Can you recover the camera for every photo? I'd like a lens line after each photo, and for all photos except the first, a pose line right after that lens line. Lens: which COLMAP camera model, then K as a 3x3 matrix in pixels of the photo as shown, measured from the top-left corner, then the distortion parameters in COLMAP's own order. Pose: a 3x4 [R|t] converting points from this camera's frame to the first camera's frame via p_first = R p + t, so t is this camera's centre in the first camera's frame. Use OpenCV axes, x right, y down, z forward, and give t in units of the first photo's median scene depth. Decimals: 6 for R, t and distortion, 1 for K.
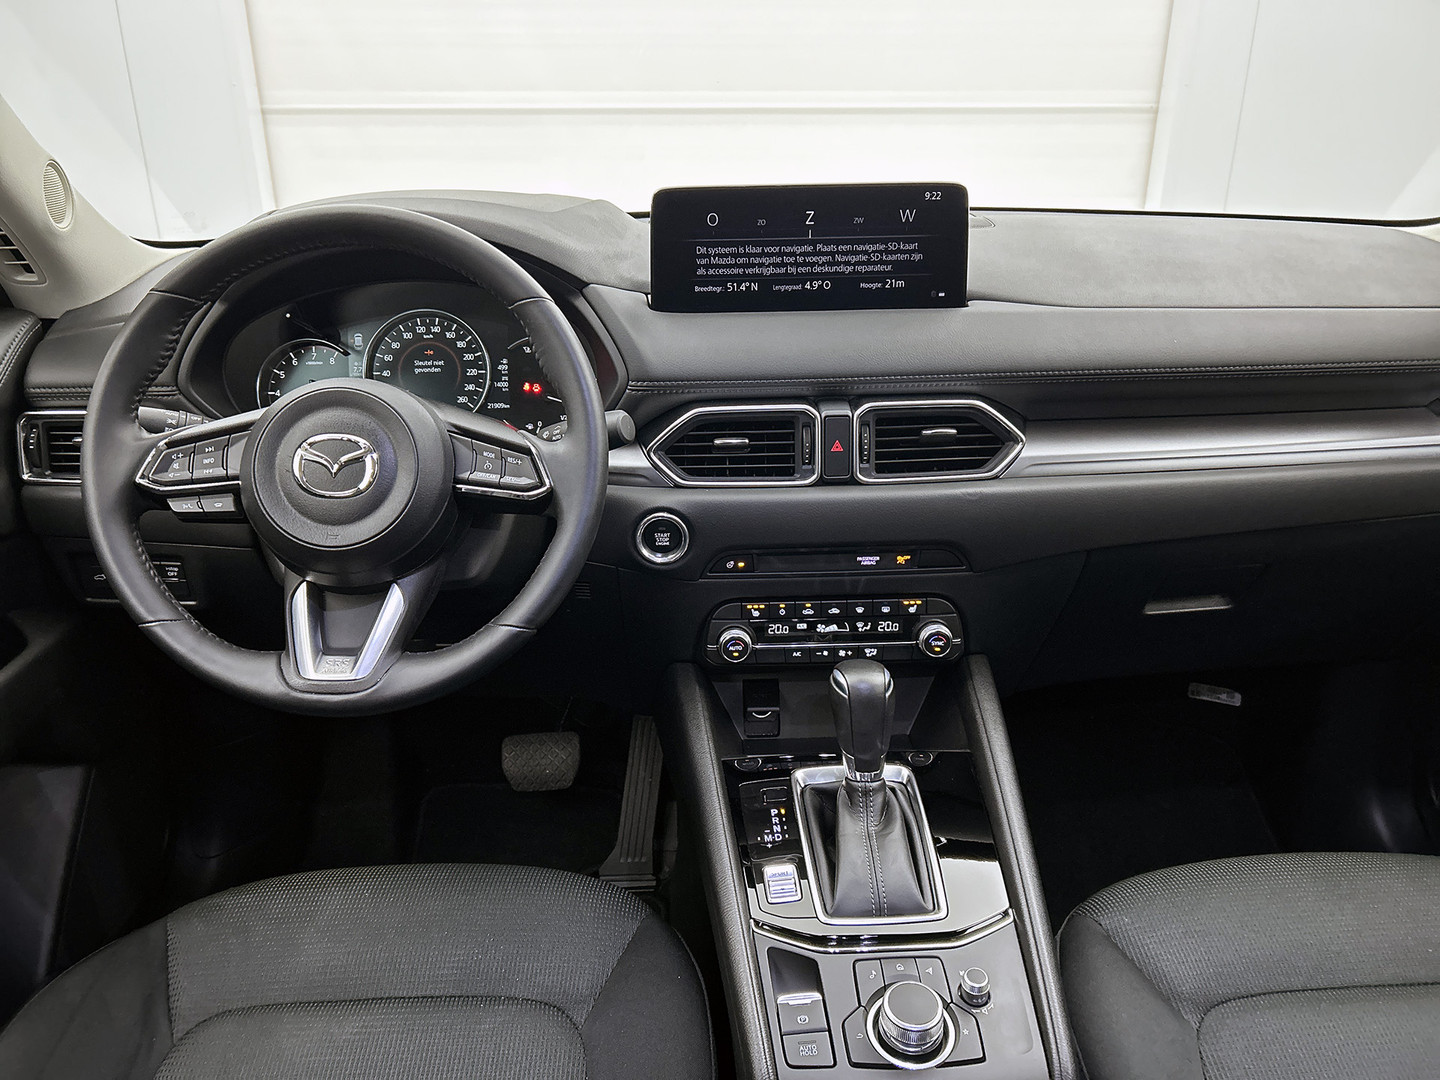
lens RADIAL K [[957.2, 0, 699.9], [0, 957.2, 516.7], [0, 0, 1]] dist [-0.003256, -0.003822]
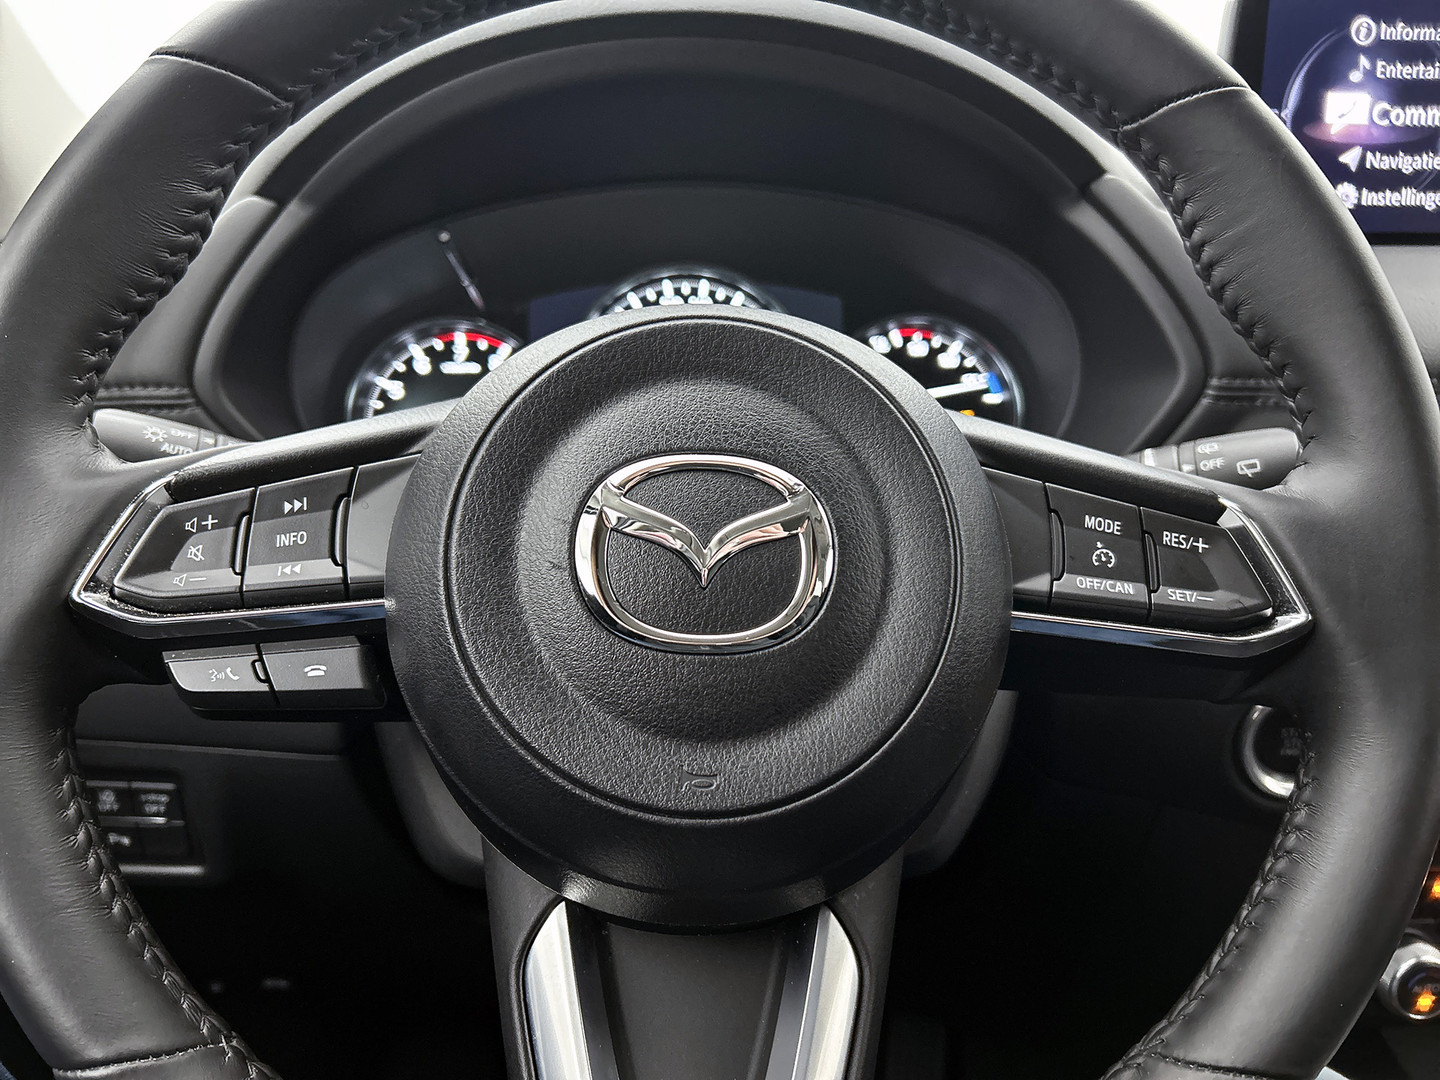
lens RADIAL K [[1101.4, 0, 727.3], [0, 1101.4, 540.0], [0, 0, 1]] dist [0.074326, -0.129606]
pose [[0.999703, 0.001077, -0.024361, -0.346189], [-0.003567, 0.994737, -0.102400, -0.018202], [0.024122, 0.102456, 0.994445, 0.606186]]
